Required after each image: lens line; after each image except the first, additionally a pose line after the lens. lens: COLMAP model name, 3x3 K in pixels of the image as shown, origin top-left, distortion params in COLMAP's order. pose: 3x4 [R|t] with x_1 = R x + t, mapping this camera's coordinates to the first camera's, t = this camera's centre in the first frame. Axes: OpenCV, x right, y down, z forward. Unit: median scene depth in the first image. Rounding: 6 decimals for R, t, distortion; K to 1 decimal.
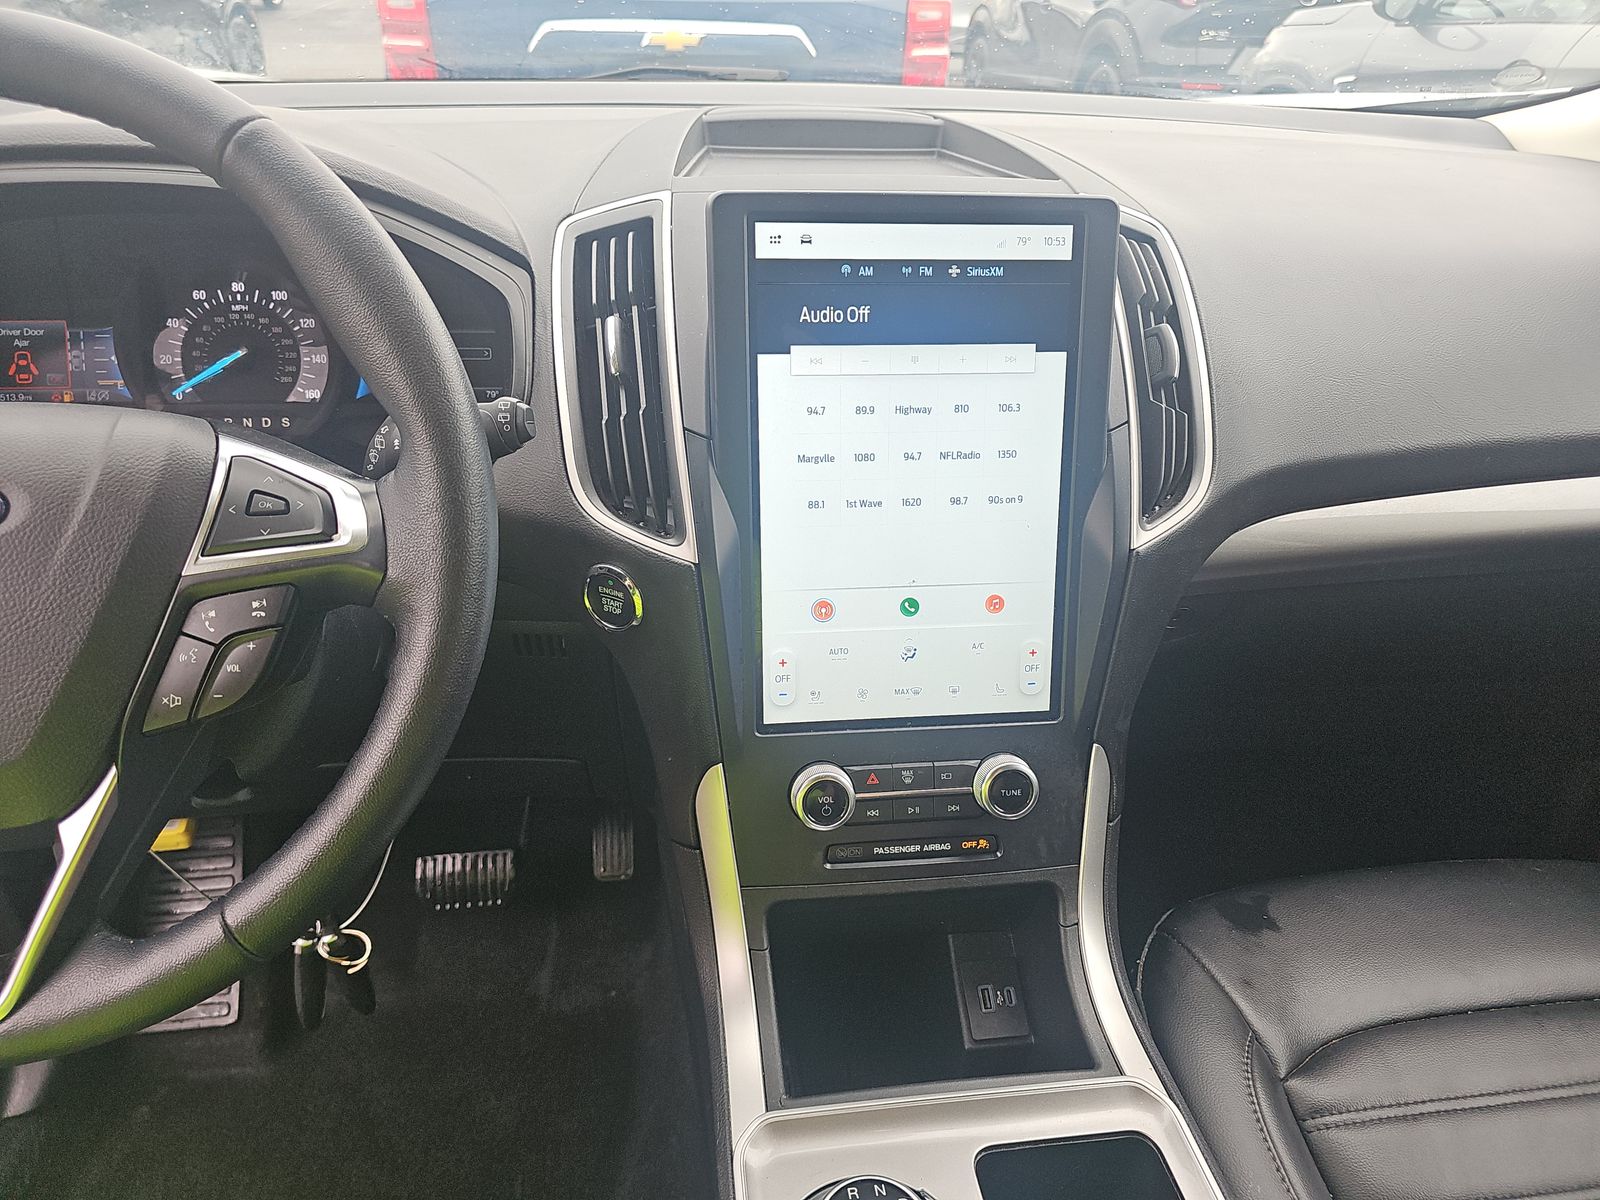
lens RADIAL K [[1043.9, 0, 801.5], [0, 1043.9, 615.1], [0, 0, 1]] dist [0.041951, -0.054218]
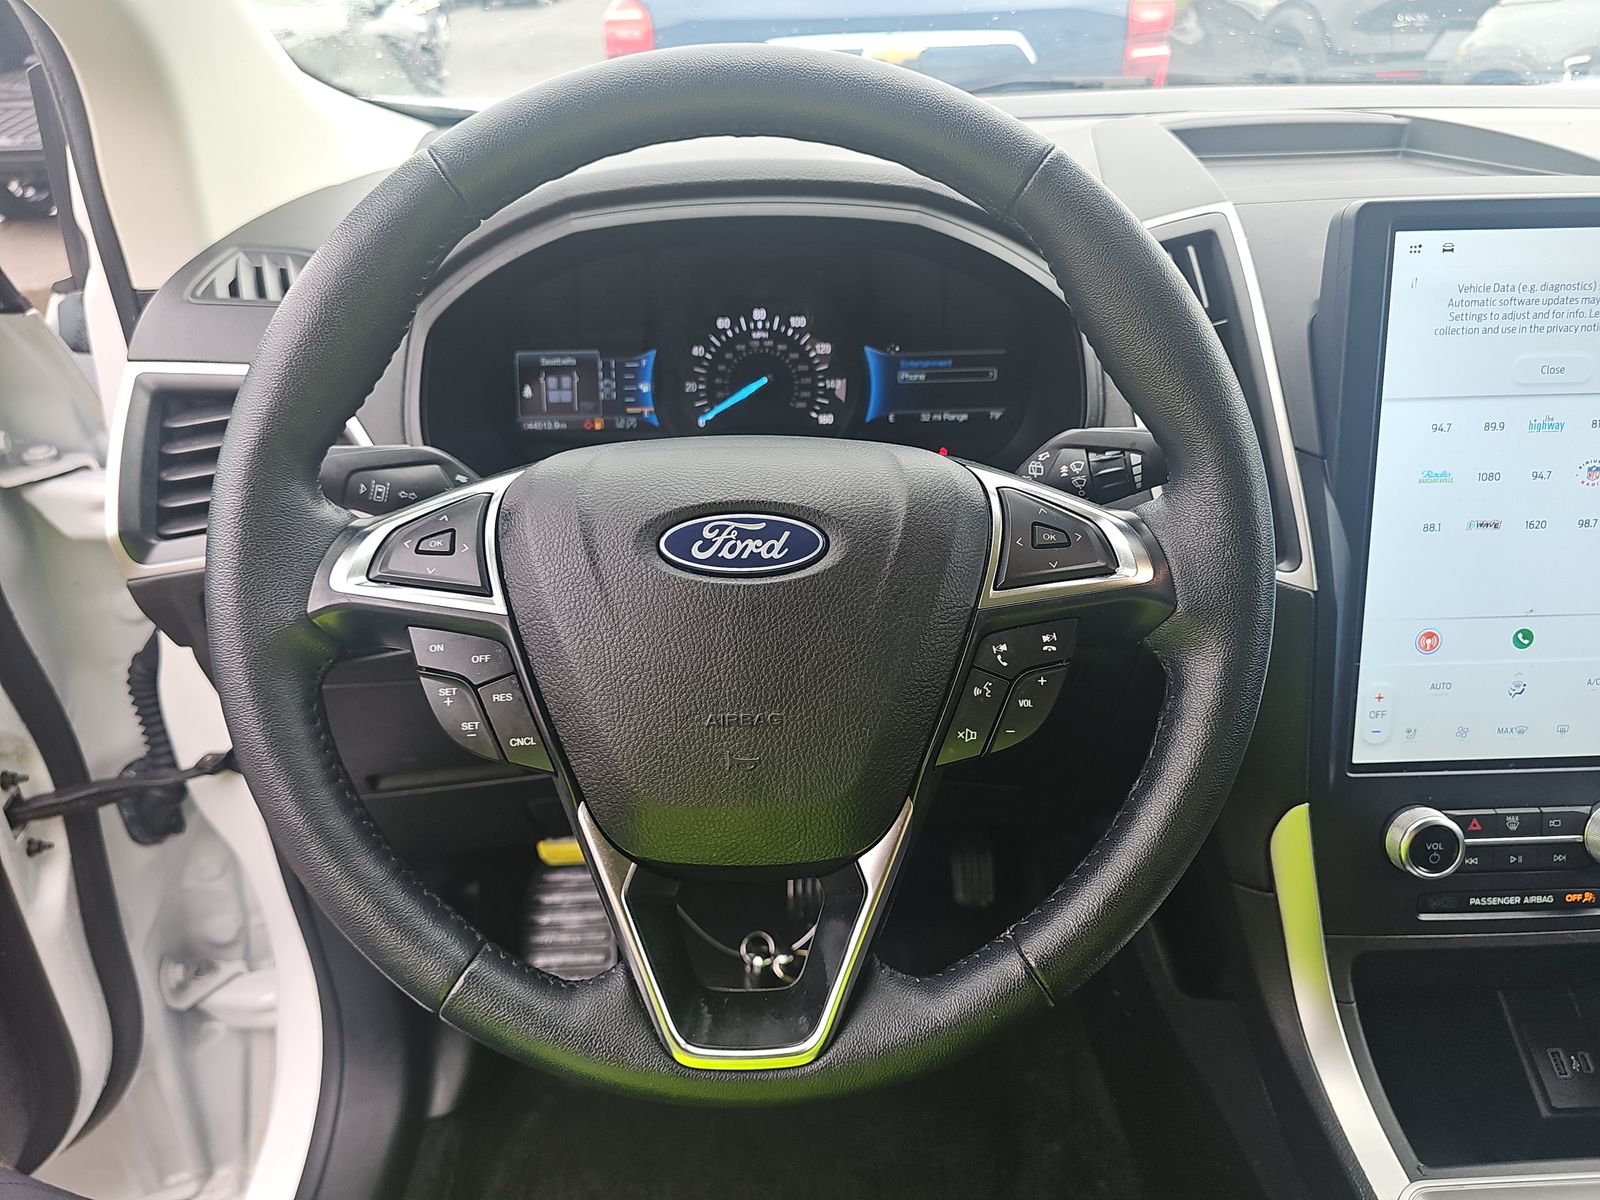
lens RADIAL K [[1050.0, 0, 804.8], [0, 1050.0, 608.2], [0, 0, 1]] dist [0.045799, -0.050274]
pose [[0.993634, 0.007771, -0.112384, -0.379400], [-0.009613, 0.999828, -0.015863, -0.012442], [0.112242, 0.016842, 0.993538, -0.002402]]
